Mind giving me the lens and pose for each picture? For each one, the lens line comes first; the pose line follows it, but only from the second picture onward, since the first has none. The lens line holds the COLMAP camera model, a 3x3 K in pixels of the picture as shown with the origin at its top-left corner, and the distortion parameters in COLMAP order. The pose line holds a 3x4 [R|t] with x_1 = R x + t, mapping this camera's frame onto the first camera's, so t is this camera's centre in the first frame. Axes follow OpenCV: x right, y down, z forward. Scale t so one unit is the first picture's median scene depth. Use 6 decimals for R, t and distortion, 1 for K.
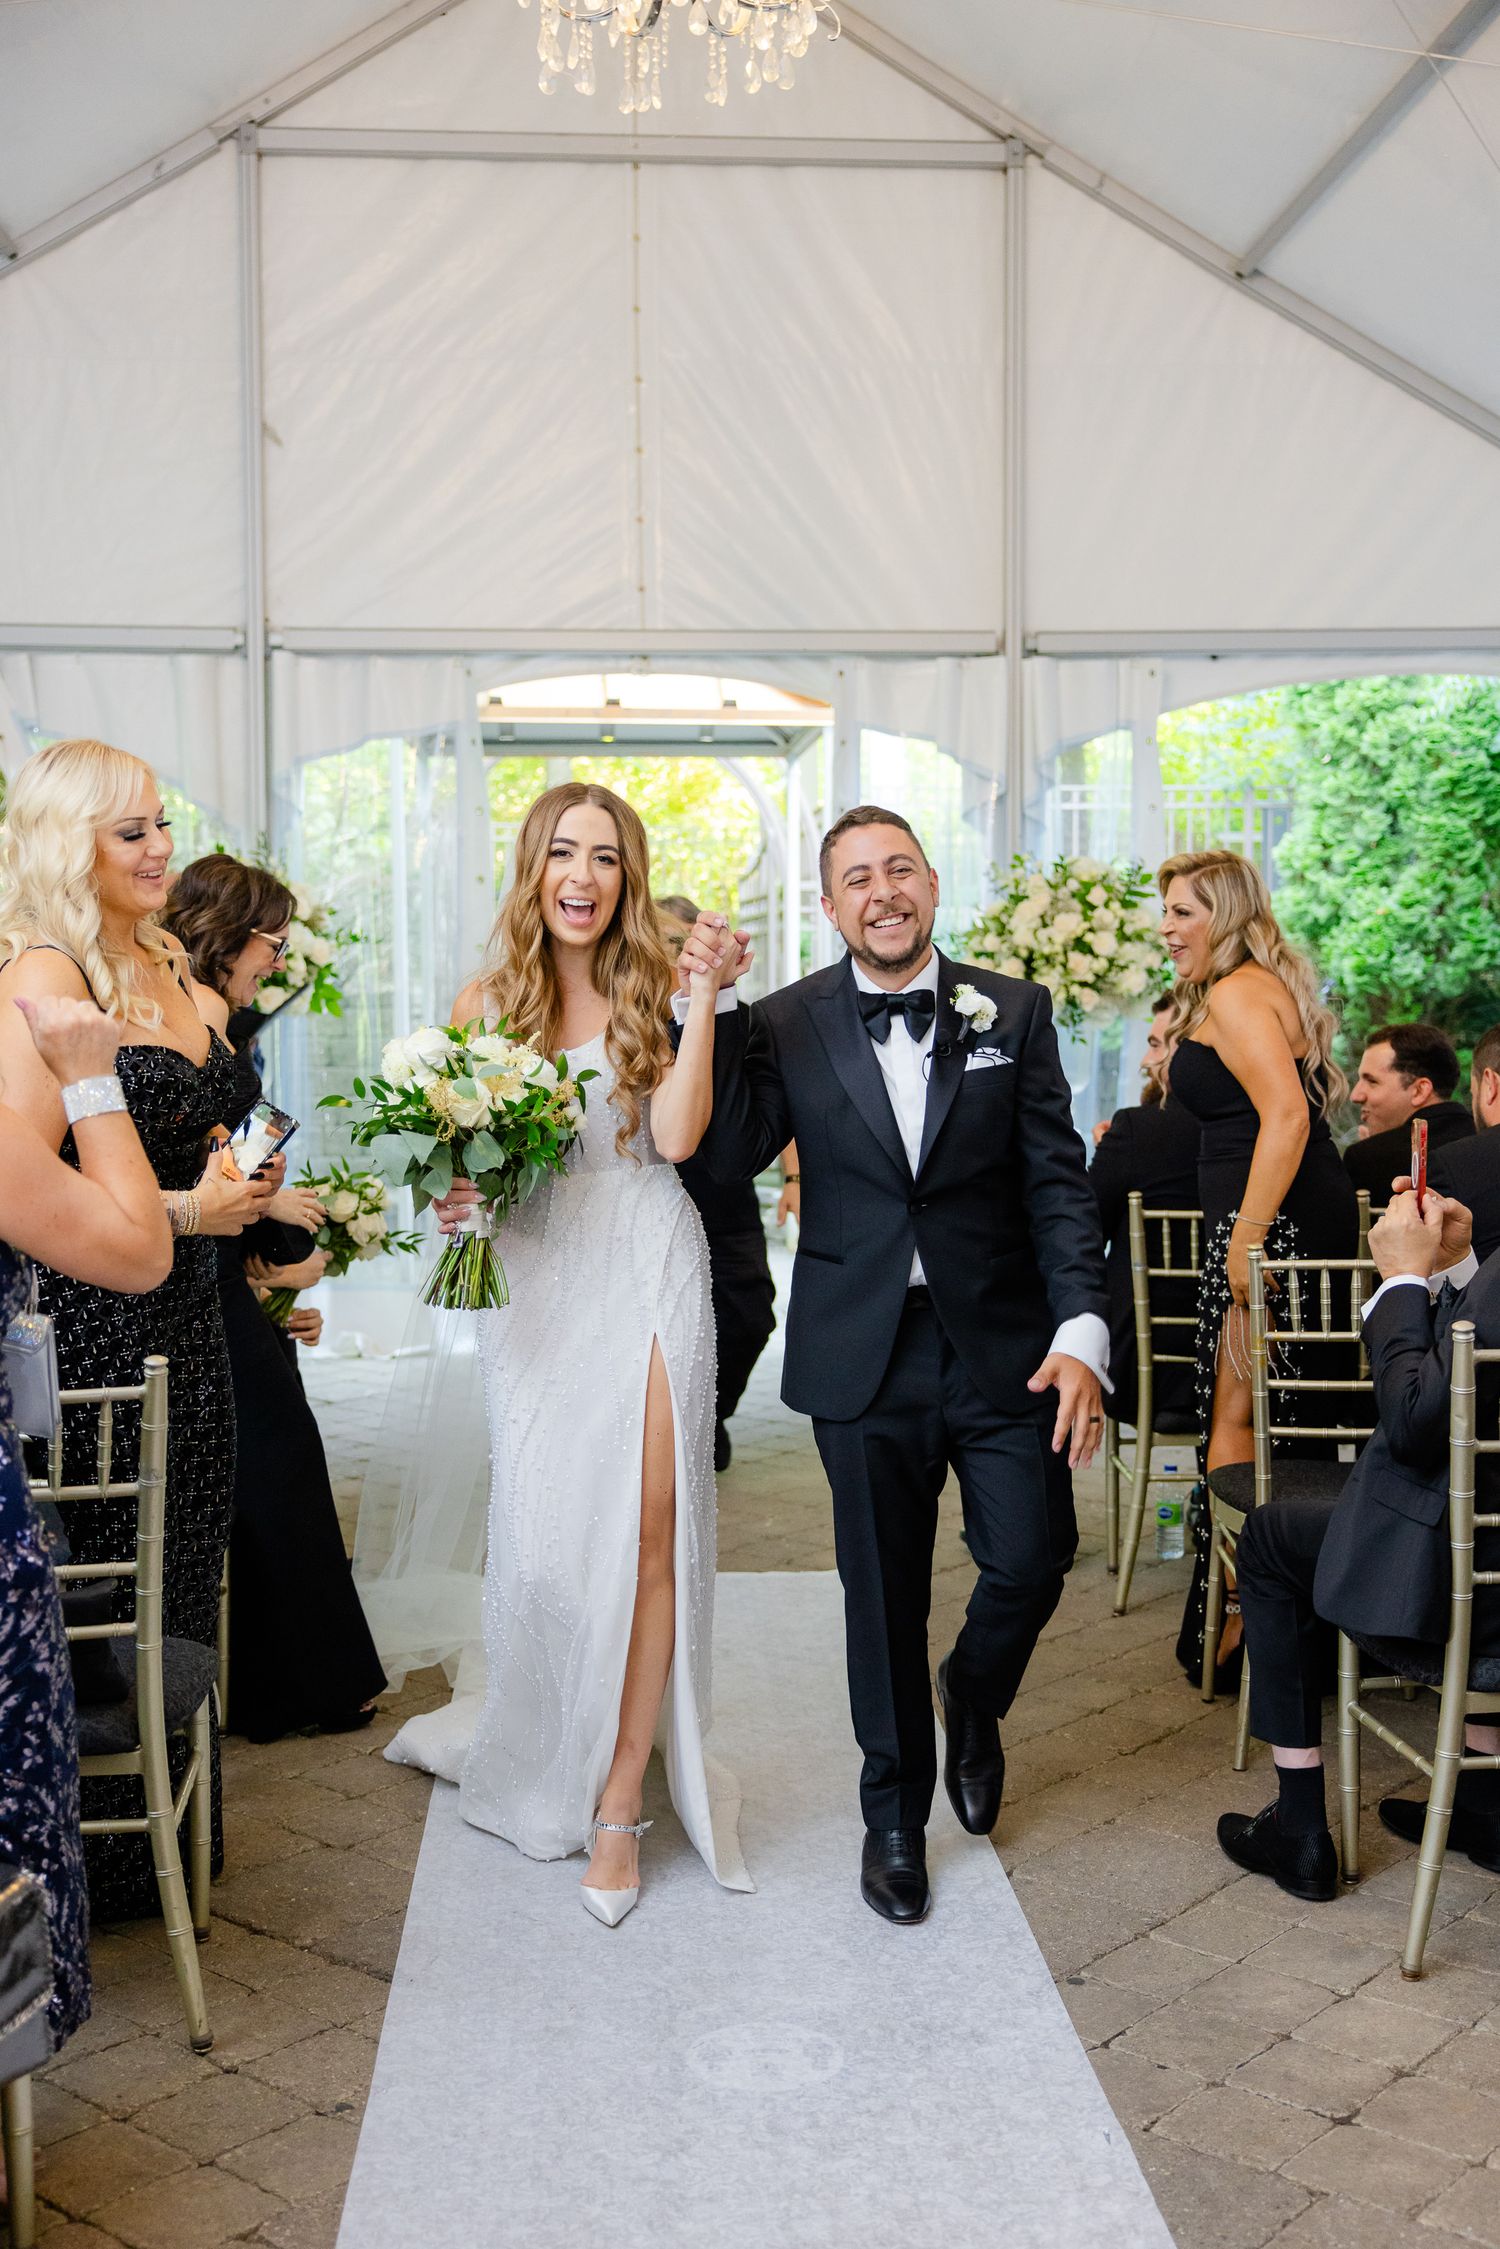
lens RADIAL K [[2506.9, 0, 773.0], [0, 2506.9, 1197.3], [0, 0, 1]] dist [0.002831, 0.000000]
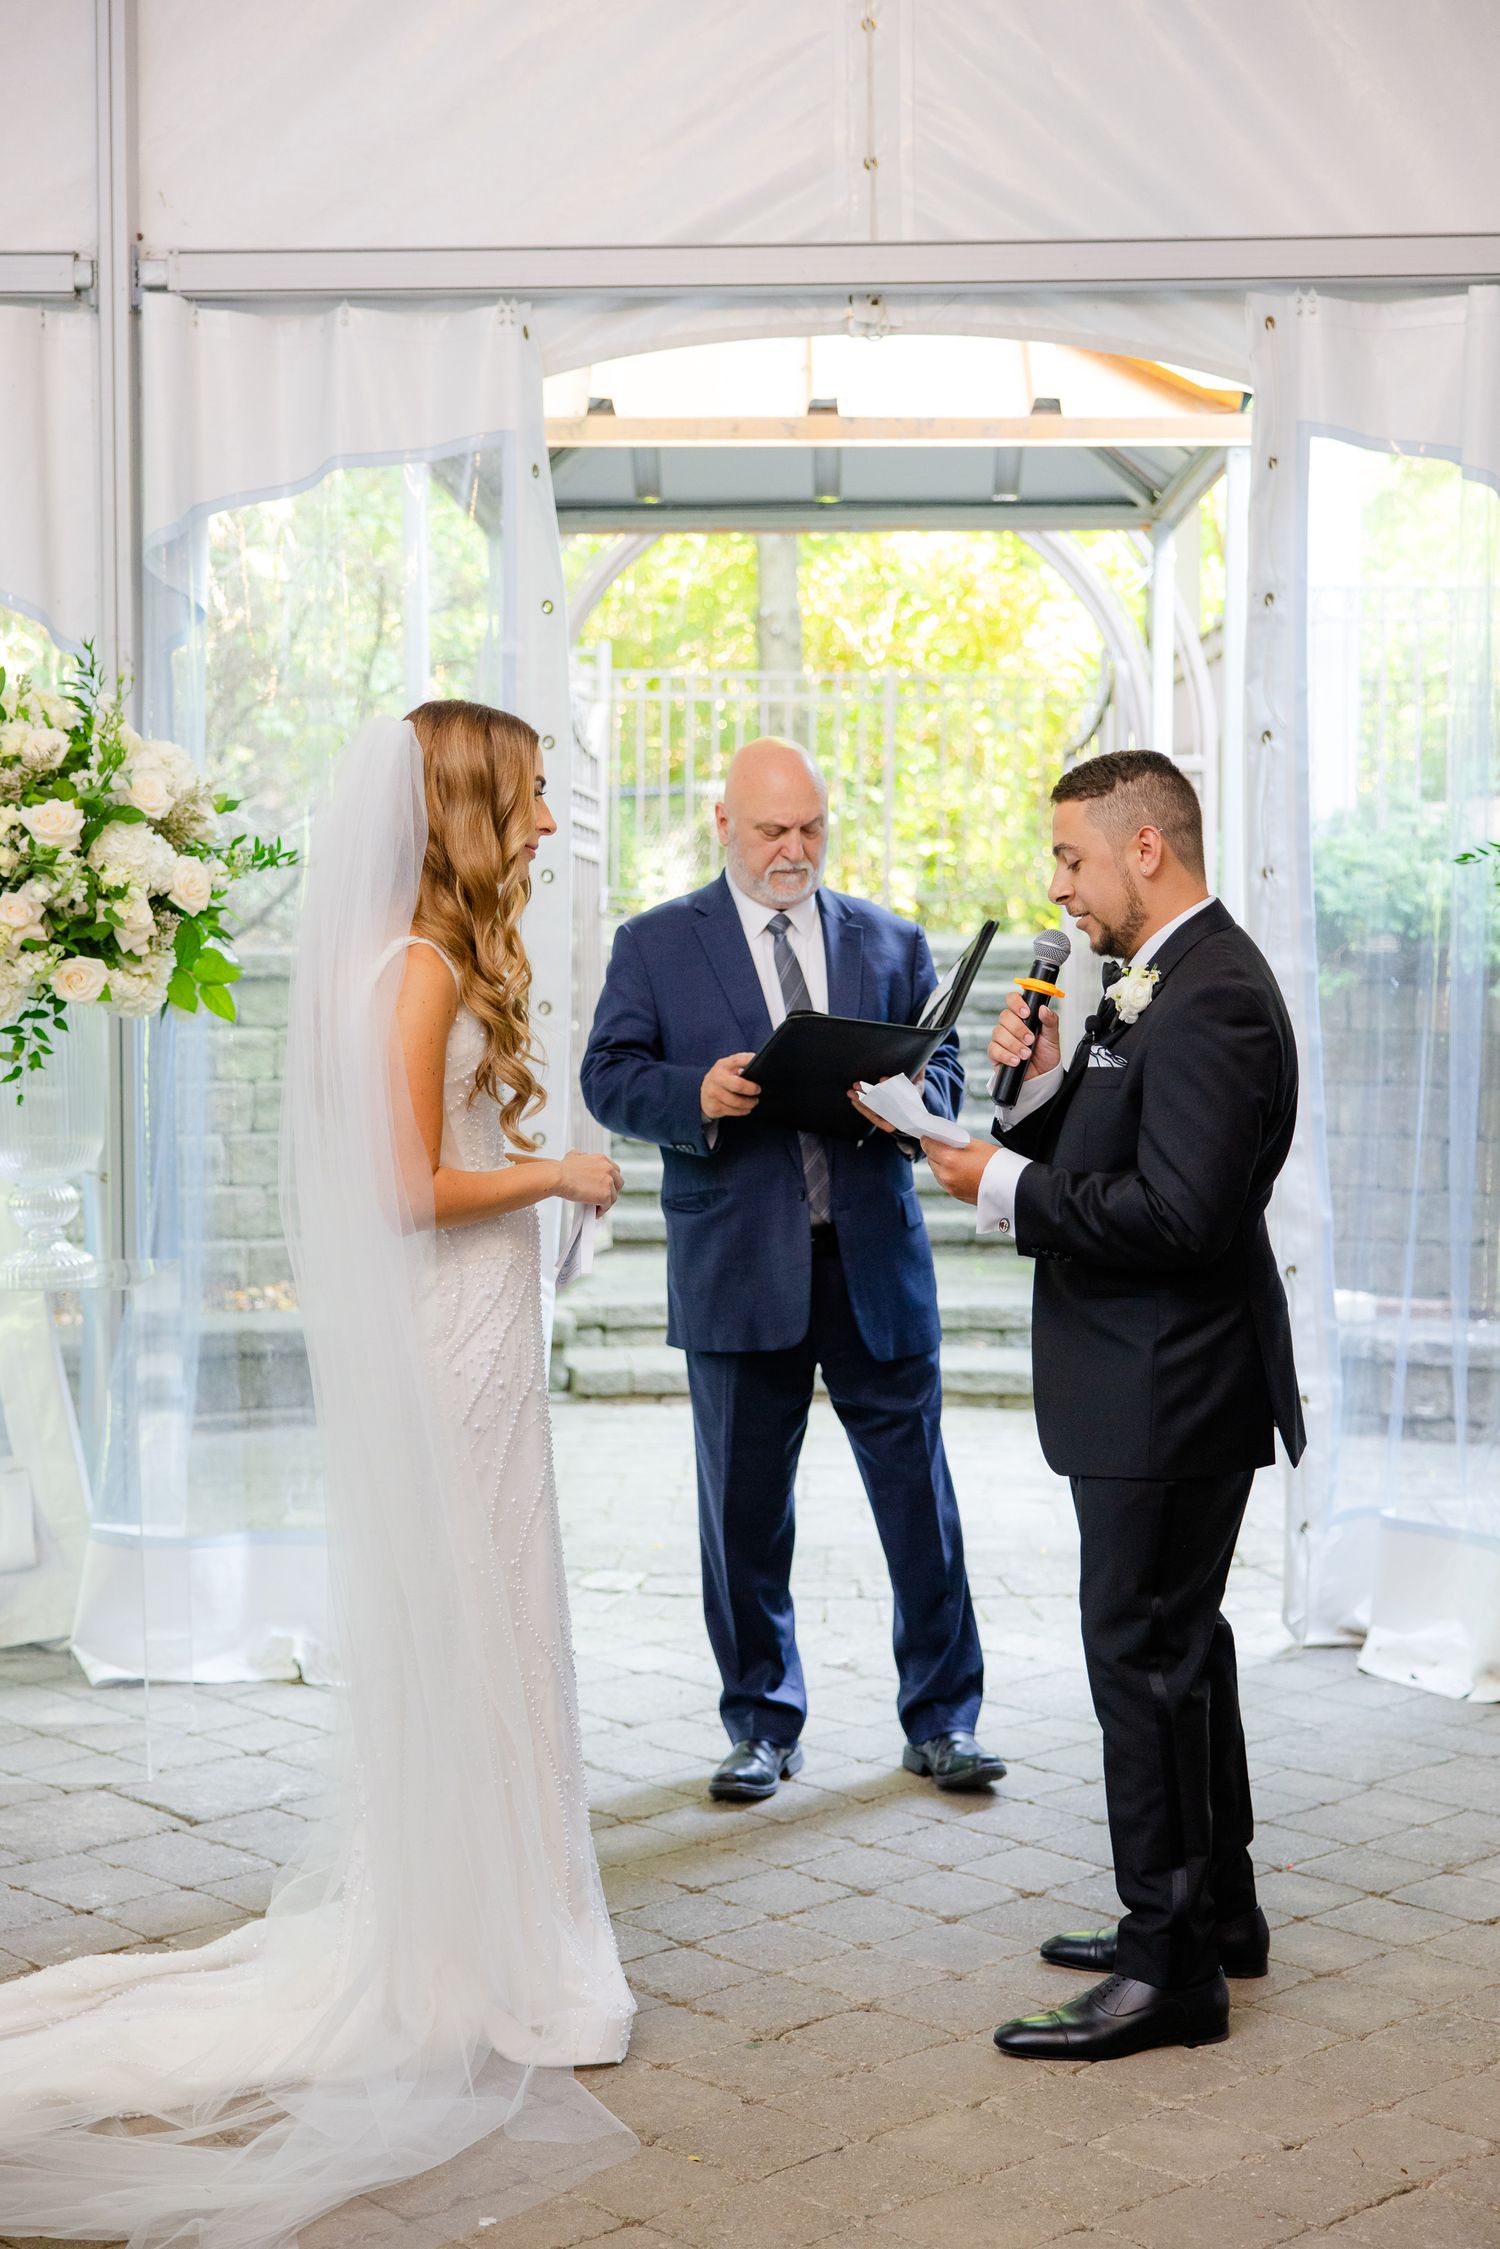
lens RADIAL K [[3455.9, 0, 728.6], [0, 3455.9, 1151.6], [0, 0, 1]] dist [0.029857, 0.000000]
pose [[0.993694, 0.008523, -0.111802, -0.001163], [-0.010564, 0.999788, -0.017676, -0.031698], [0.111627, 0.018746, 0.993573, 0.309921]]
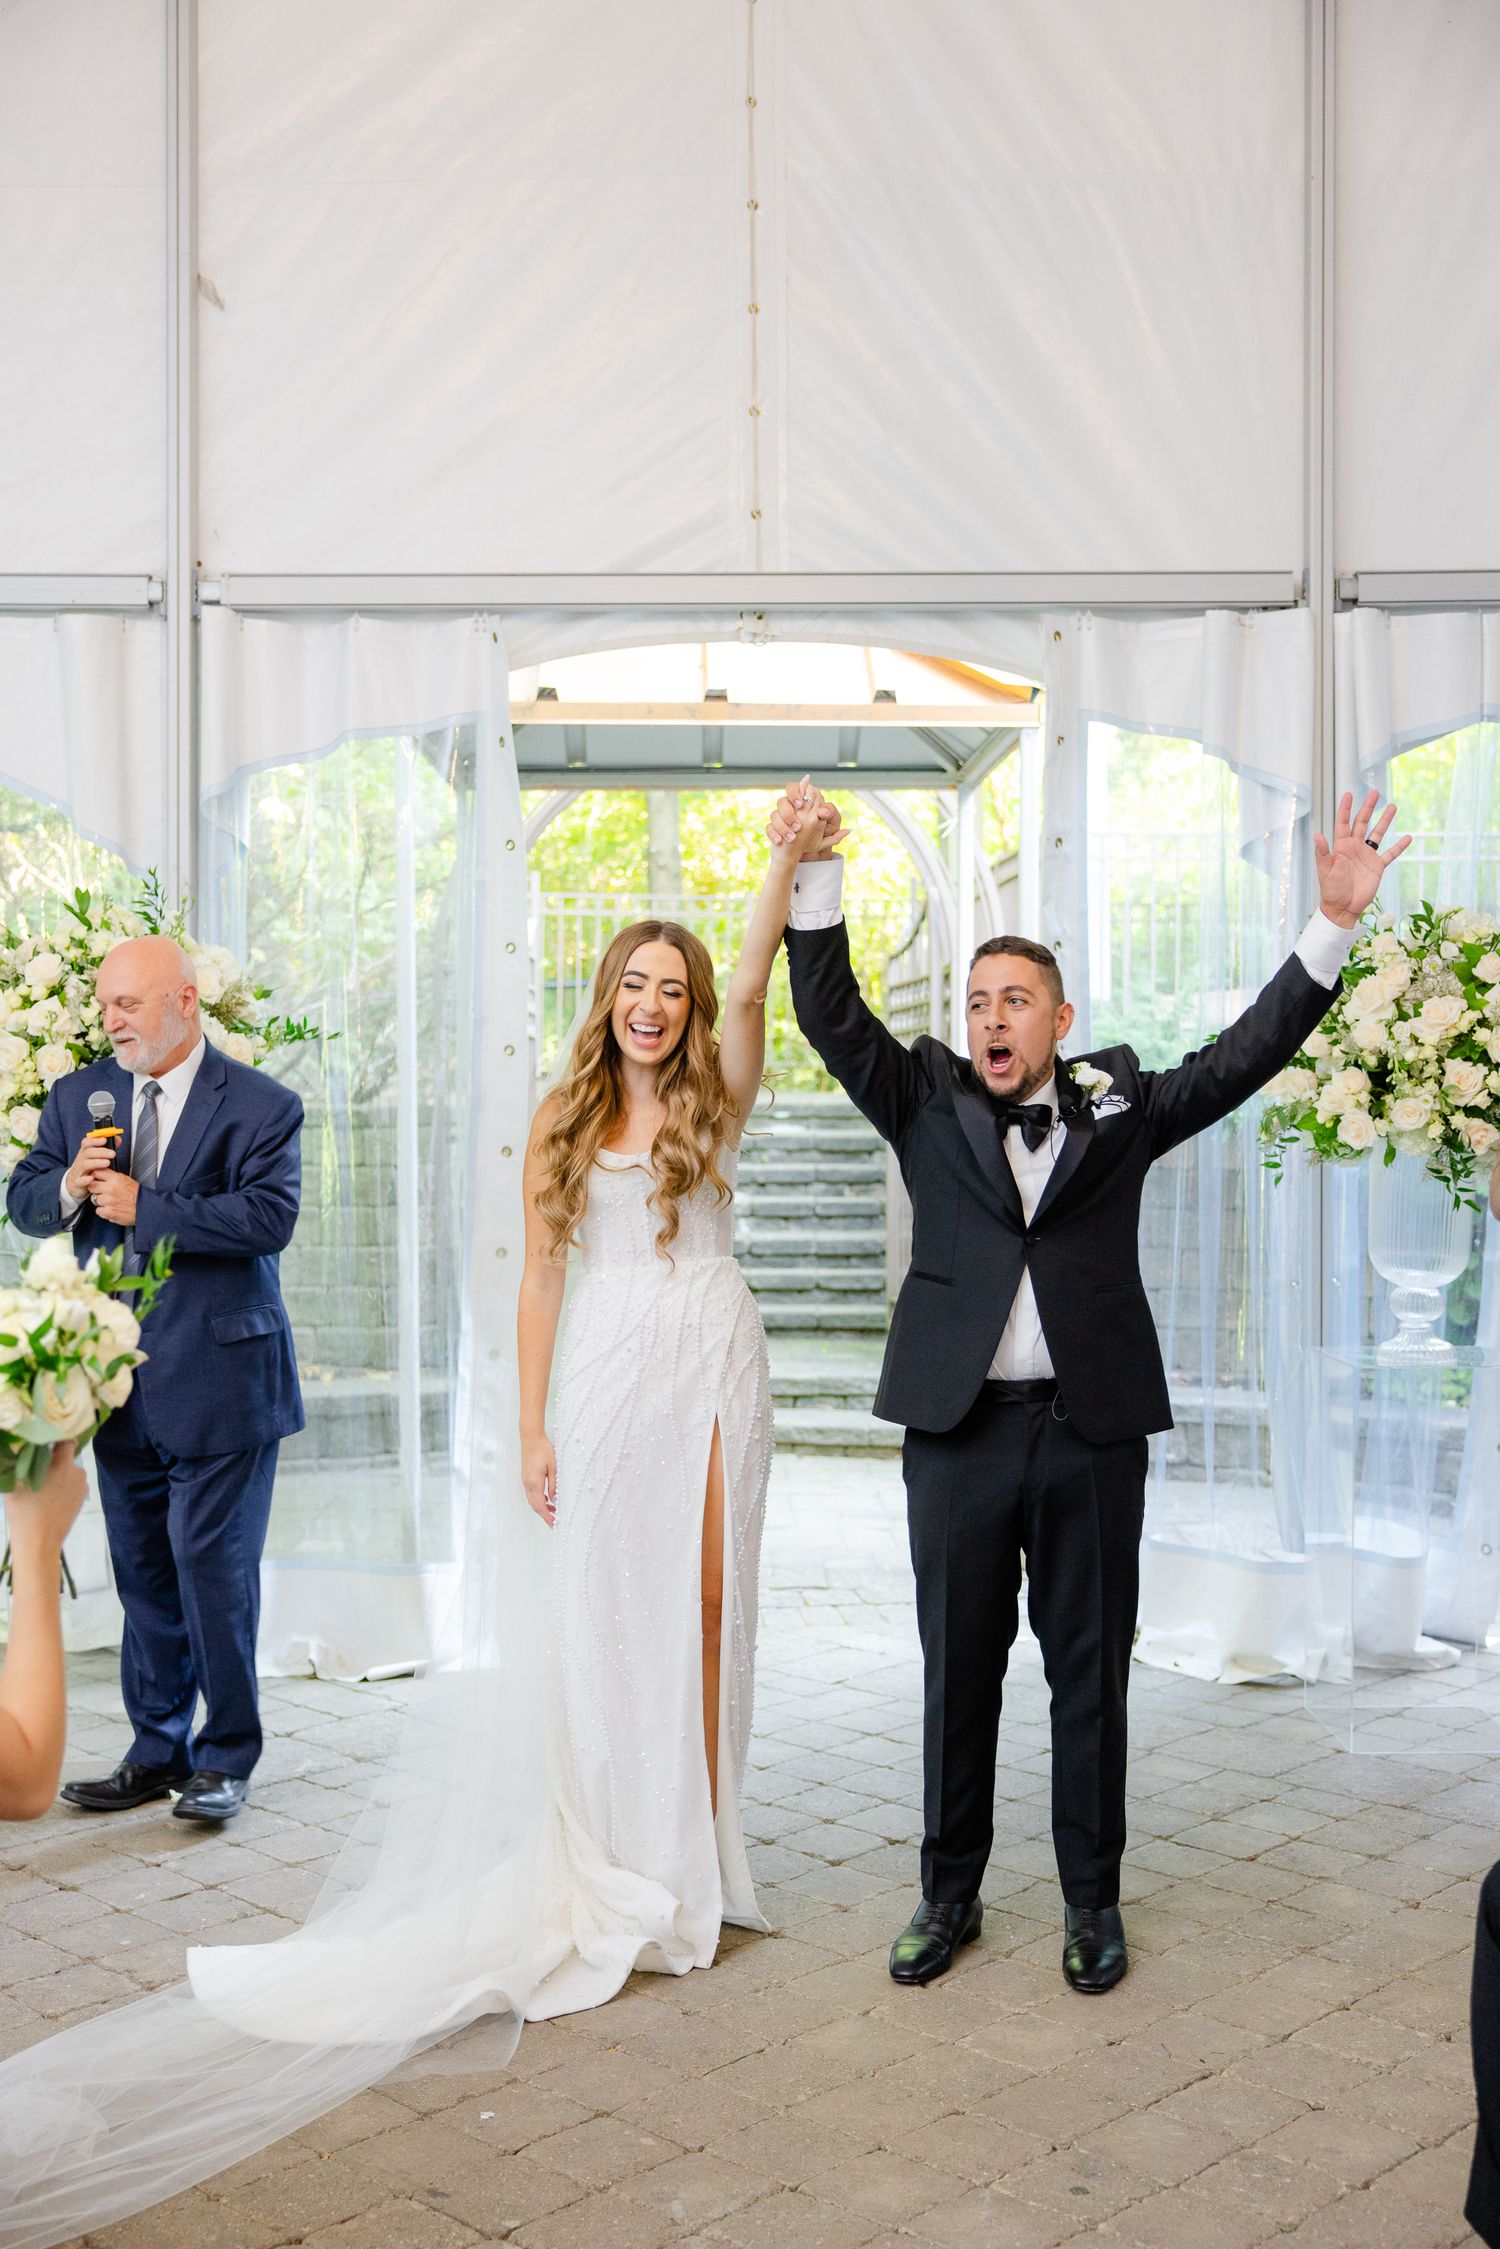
lens RADIAL K [[2619.0, 0, 732.2], [0, 2619.0, 1118.2], [0, 0, 1]] dist [0.005376, 0.000000]
pose [[0.997804, 0.002909, -0.066169, -0.012203], [-0.007577, 0.997490, -0.070402, -0.033433], [0.065799, 0.070749, 0.995322, 0.318369]]
